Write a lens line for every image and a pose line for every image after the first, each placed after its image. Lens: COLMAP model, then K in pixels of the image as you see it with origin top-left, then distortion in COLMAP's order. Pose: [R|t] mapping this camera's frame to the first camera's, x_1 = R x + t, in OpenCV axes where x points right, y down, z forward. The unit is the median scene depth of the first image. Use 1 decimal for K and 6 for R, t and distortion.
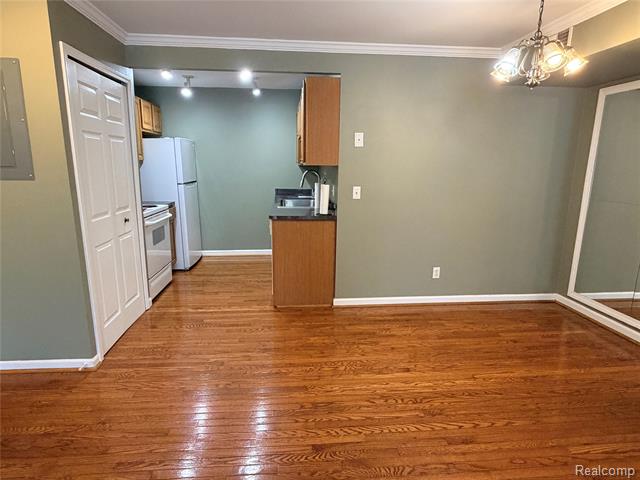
lens RADIAL K [[376.8, 0, 318.2], [0, 376.8, 238.3], [0, 0, 1]] dist [-0.002190, 0.000464]
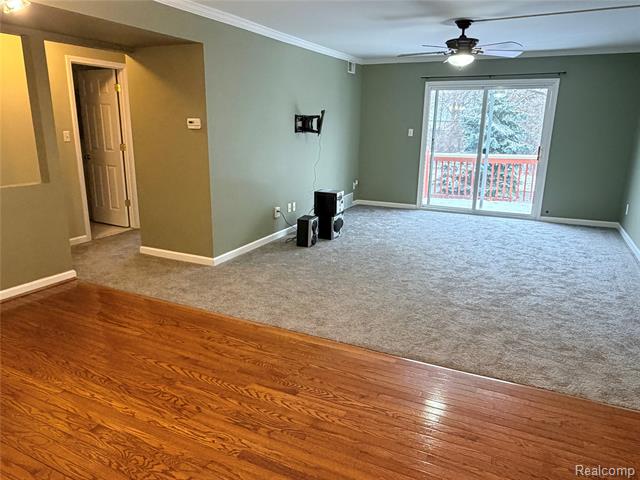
lens RADIAL K [[449.2, 0, 320.0], [0, 449.2, 240.0], [0, 0, 1]] dist [-0.001332, 0.000553]
pose [[-0.858530, -0.151498, 0.489872, -0.322570], [0.076577, 0.906762, 0.414631, -0.188280], [-0.507014, 0.393486, -0.766881, 0.902271]]
